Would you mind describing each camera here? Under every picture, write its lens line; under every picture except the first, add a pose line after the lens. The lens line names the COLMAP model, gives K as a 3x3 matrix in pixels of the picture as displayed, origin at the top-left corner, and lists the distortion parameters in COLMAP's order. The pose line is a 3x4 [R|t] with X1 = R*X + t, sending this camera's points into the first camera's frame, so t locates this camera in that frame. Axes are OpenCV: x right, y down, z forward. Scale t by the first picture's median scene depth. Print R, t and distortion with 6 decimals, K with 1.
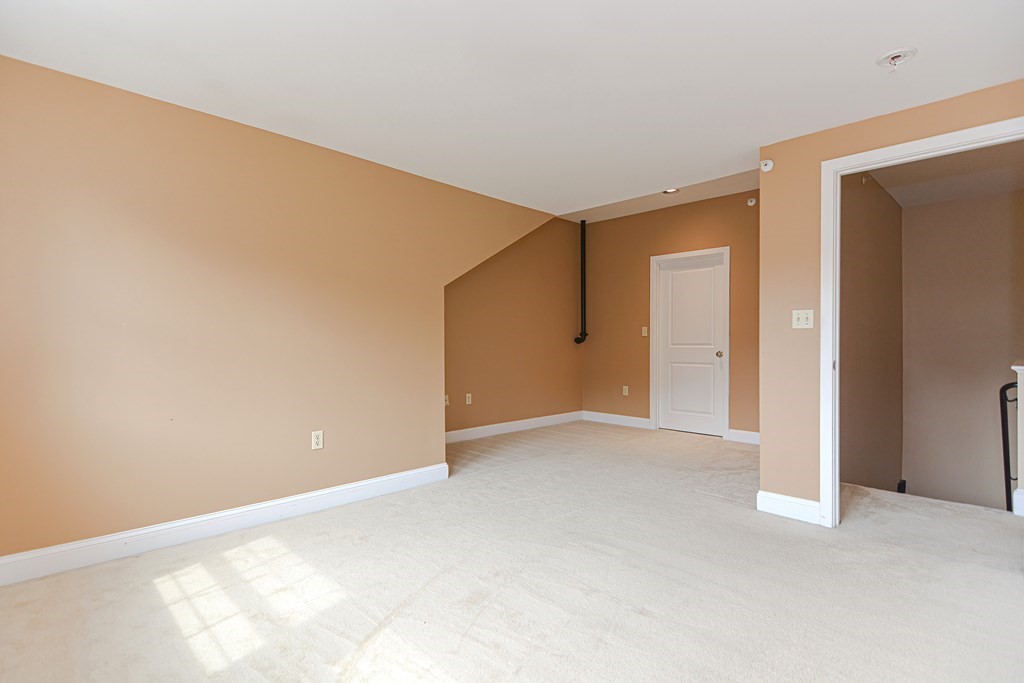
lens RADIAL K [[494.2, 0, 517.1], [0, 494.2, 343.4], [0, 0, 1]] dist [0.020579, -0.001124]
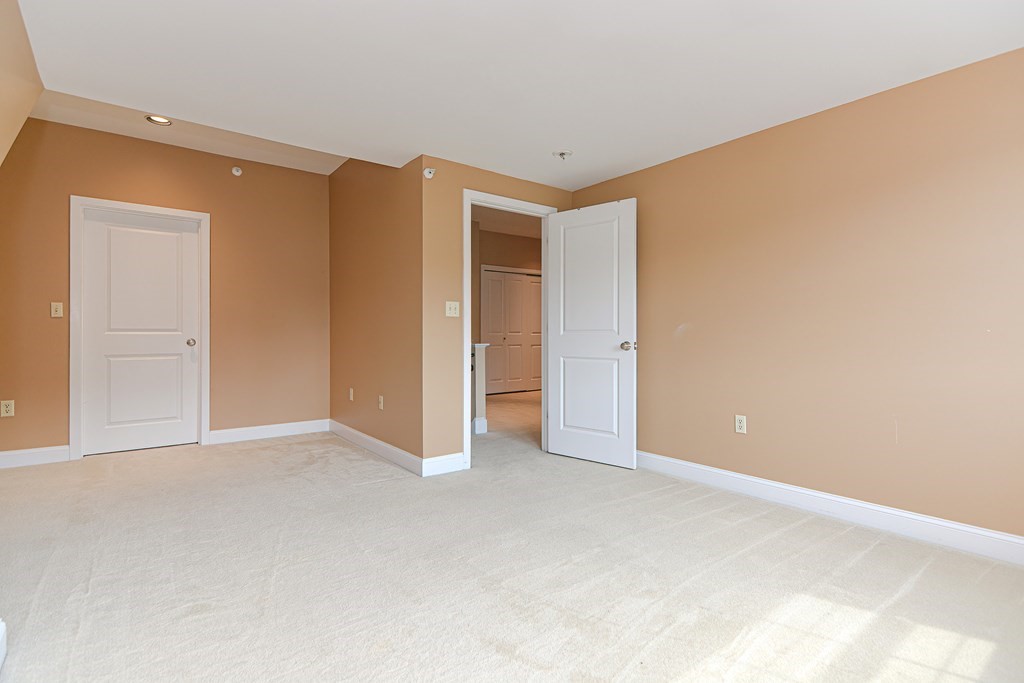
lens RADIAL K [[509.0, 0, 512.0], [0, 509.0, 330.6], [0, 0, 1]] dist [0.020474, -0.000667]
pose [[0.124616, 0.005438, 0.992190, -0.376731], [-0.000617, 0.999985, -0.005403, 0.006664], [-0.992205, 0.000061, 0.124617, 0.391119]]
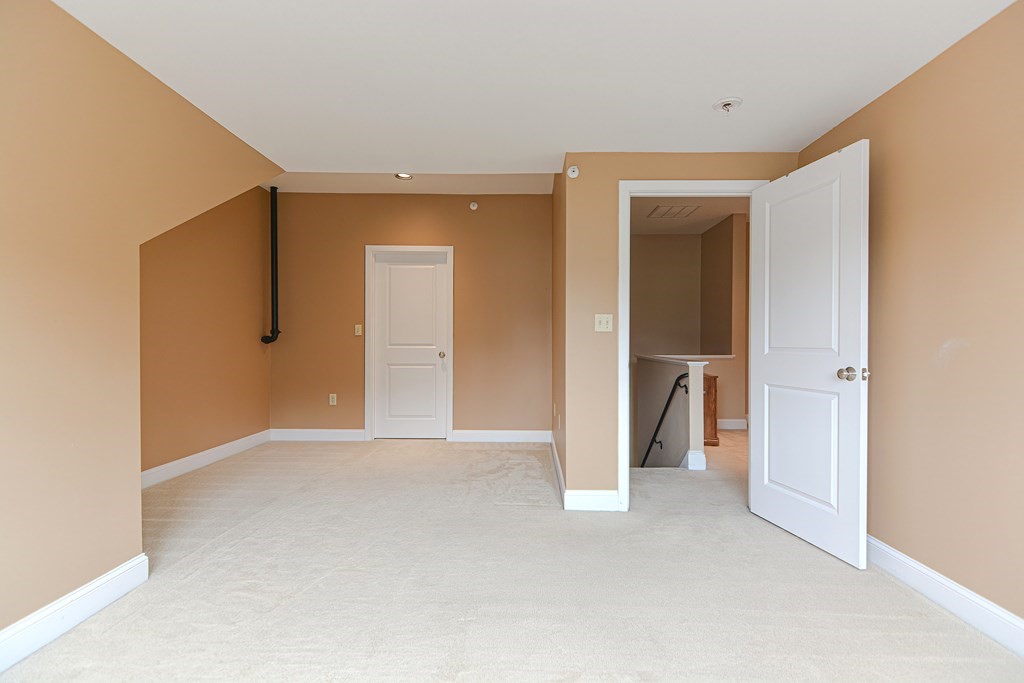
lens RADIAL K [[494.2, 0, 517.1], [0, 494.2, 343.4], [0, 0, 1]] dist [0.020579, -0.001124]
pose [[0.719277, 0.001295, 0.694722, -0.170929], [-0.003047, 0.999995, 0.001291, -0.002879], [-0.694716, -0.003046, 0.719277, 0.203333]]
